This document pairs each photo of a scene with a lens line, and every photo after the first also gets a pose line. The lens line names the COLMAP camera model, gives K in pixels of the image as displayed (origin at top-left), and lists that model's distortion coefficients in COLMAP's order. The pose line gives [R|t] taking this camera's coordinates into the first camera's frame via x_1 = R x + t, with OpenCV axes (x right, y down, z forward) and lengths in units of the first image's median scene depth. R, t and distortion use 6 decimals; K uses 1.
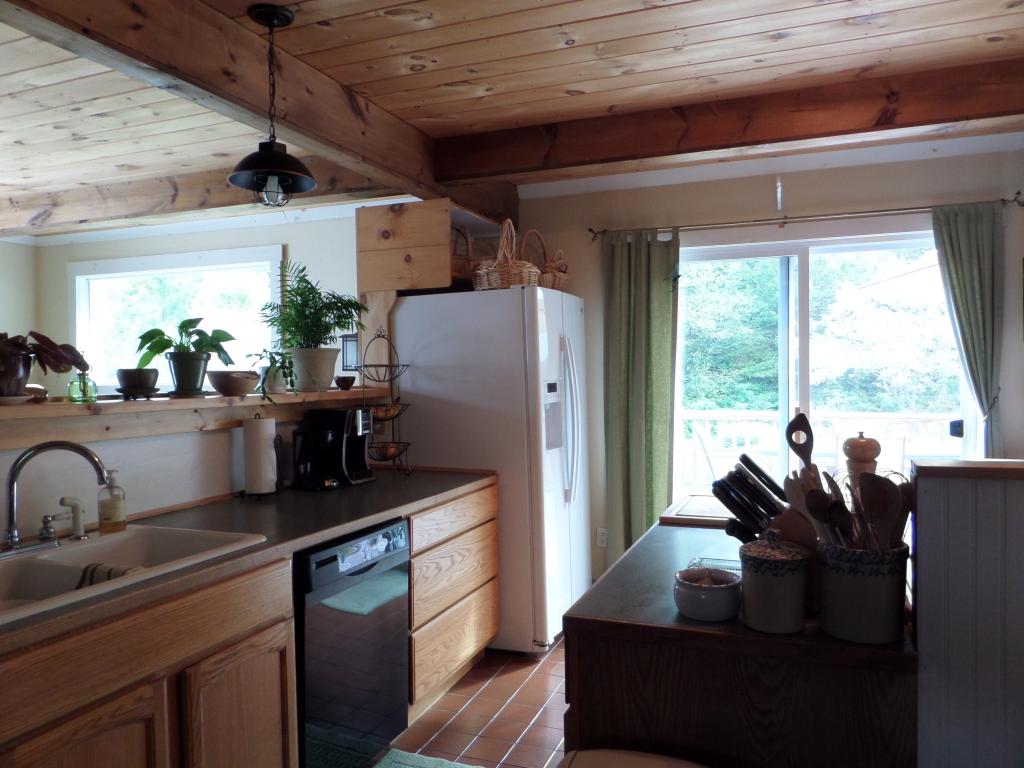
lens RADIAL K [[743.8, 0, 512.5], [0, 743.8, 384.4], [0, 0, 1]] dist [-0.011318, -0.004365]
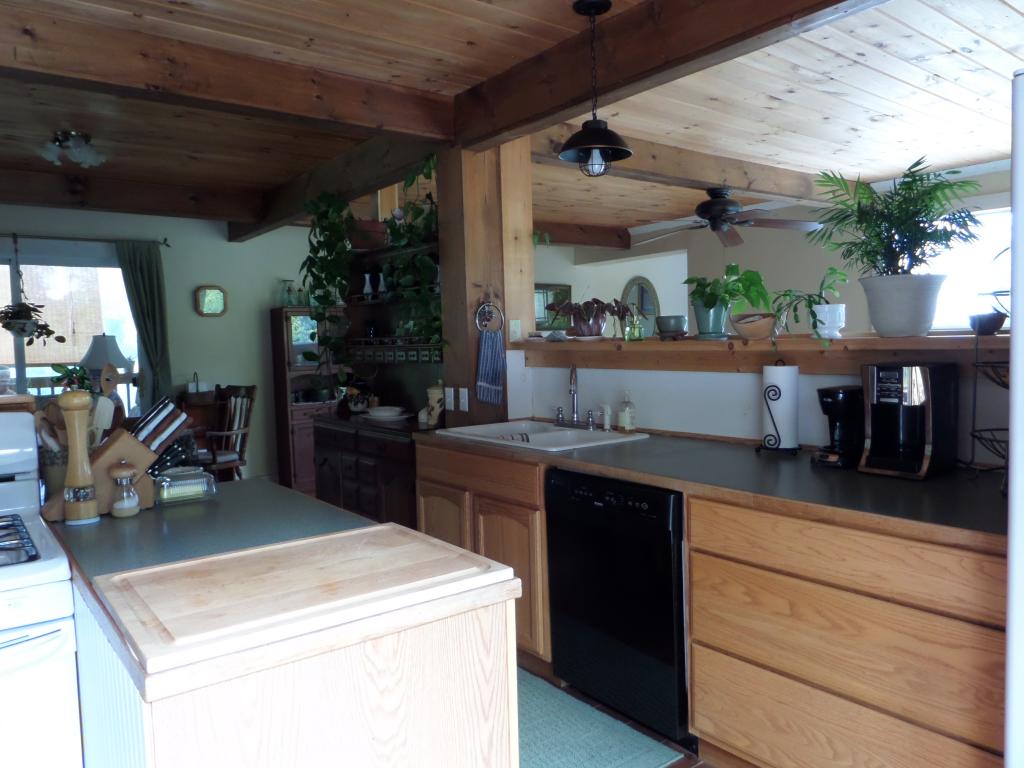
lens RADIAL K [[743.8, 0, 512.0], [0, 743.8, 385.4], [0, 0, 1]] dist [-0.011318, -0.004365]
pose [[-0.508725, 0.084687, -0.856754, 0.557619], [0.018948, 0.996011, 0.087201, -0.015207], [0.860720, 0.028127, -0.508300, 1.096923]]
